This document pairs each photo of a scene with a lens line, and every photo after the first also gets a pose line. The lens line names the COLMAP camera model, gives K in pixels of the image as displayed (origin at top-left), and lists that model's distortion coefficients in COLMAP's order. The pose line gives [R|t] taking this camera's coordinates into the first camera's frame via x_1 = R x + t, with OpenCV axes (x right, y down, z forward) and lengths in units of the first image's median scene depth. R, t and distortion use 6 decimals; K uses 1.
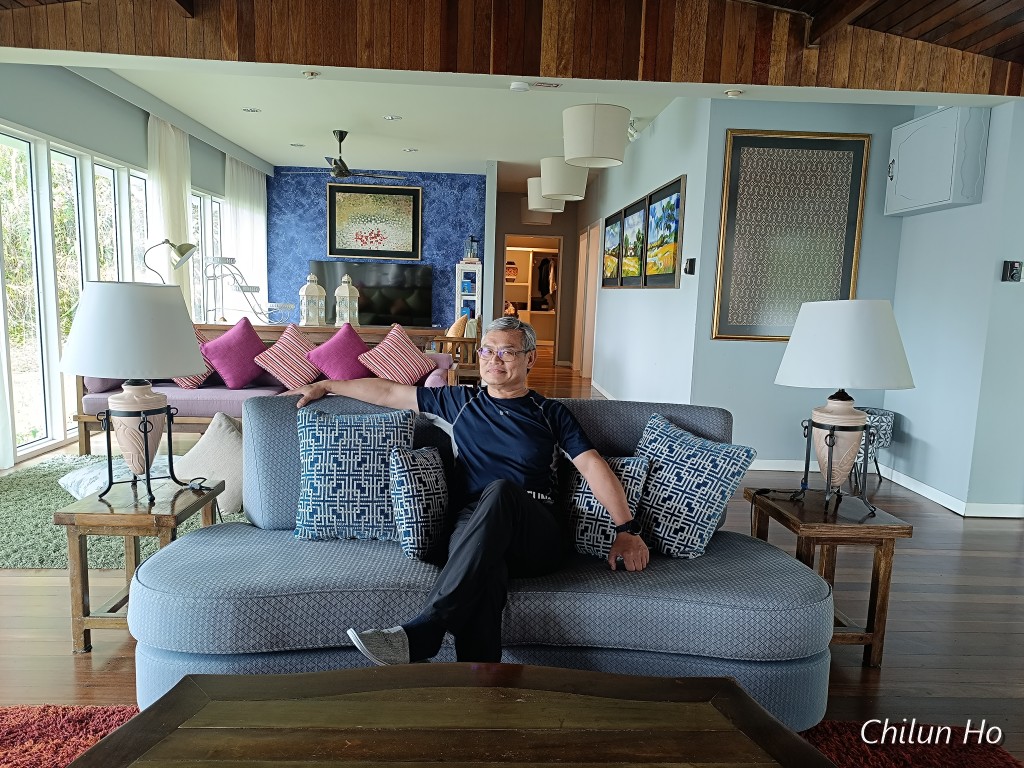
lens RADIAL K [[723.9, 0, 510.2], [0, 723.9, 378.3], [0, 0, 1]] dist [0.001014, -0.007834]
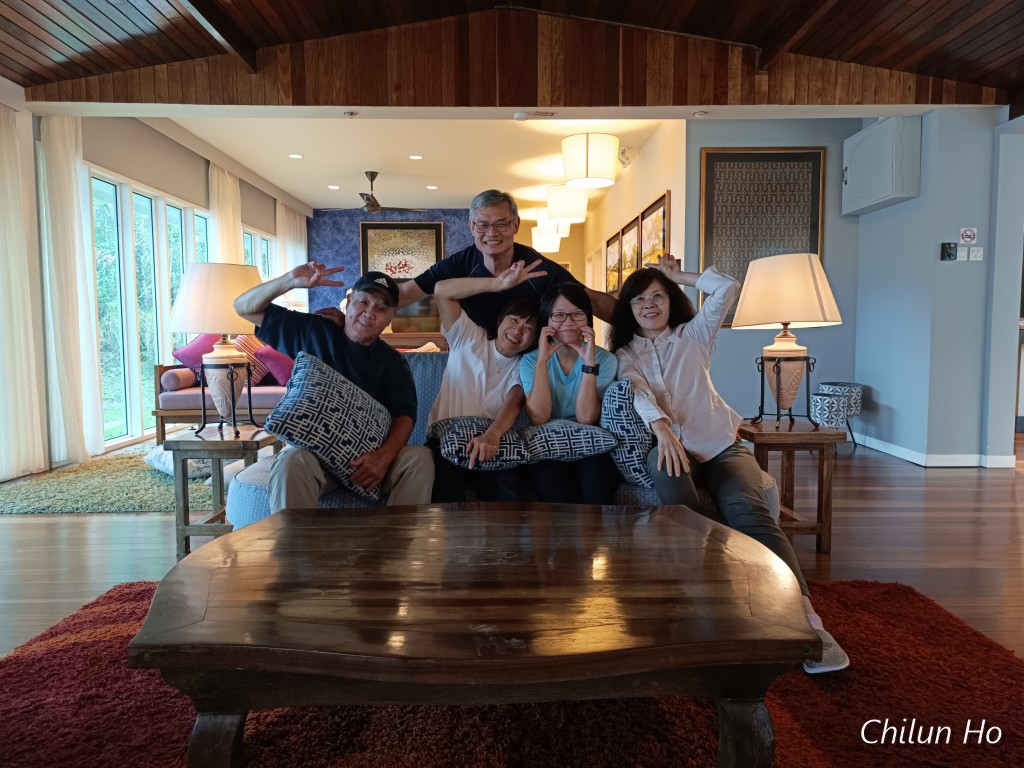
lens RADIAL K [[723.9, 0, 513.4], [0, 723.9, 388.4], [0, 0, 1]] dist [0.001014, -0.007834]
pose [[0.998936, -0.035530, -0.029407, 0.019045], [0.033340, 0.996855, -0.071887, 0.138466], [0.031869, 0.070830, 0.996979, -0.177196]]
